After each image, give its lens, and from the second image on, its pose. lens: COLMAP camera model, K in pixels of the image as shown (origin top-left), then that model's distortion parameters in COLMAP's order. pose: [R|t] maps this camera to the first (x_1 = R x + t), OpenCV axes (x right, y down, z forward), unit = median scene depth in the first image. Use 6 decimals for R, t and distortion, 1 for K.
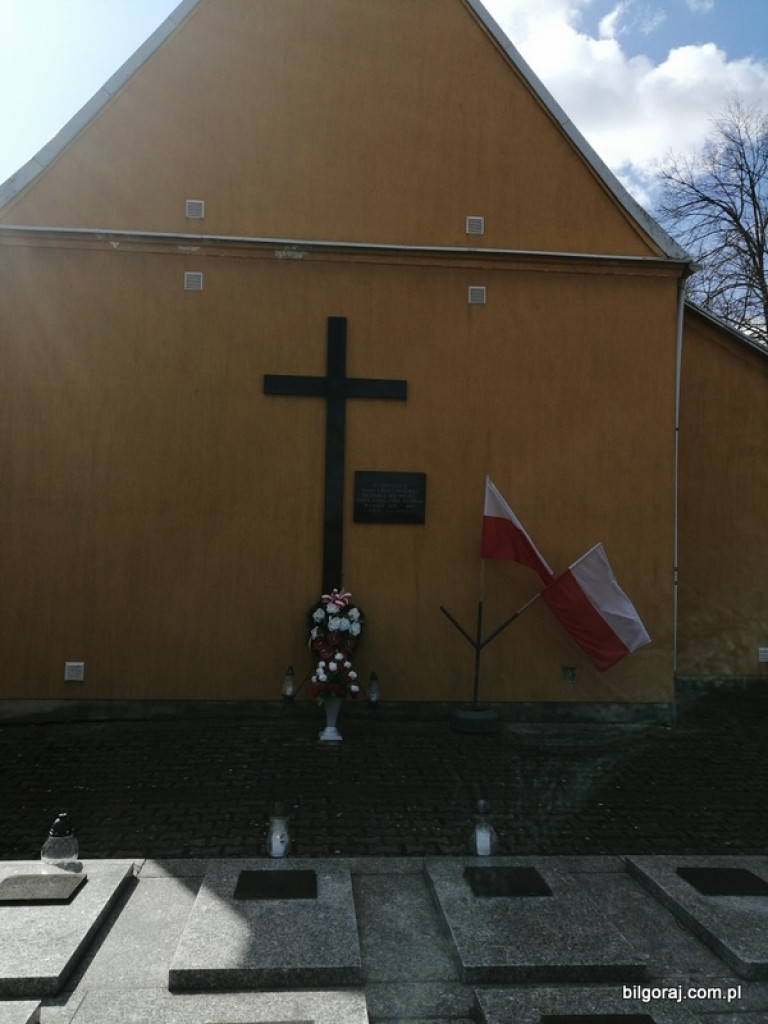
lens RADIAL K [[793.8, 0, 384.0], [0, 793.8, 512.0], [0, 0, 1]] dist [0.006497, 0.006166]
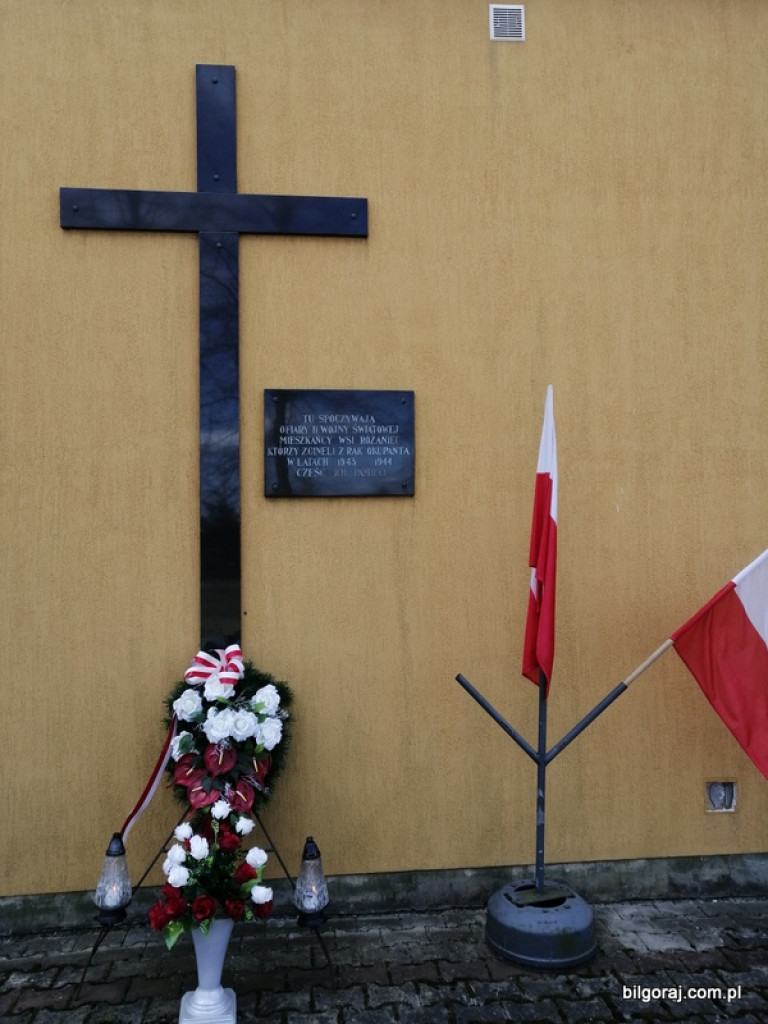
lens RADIAL K [[793.8, 0, 384.0], [0, 793.8, 512.0], [0, 0, 1]] dist [0.006497, 0.006166]
pose [[0.999136, -0.033757, 0.024247, 0.021497], [0.033733, 0.999430, 0.001401, 0.023397], [-0.024281, -0.000582, 0.999705, 0.540689]]
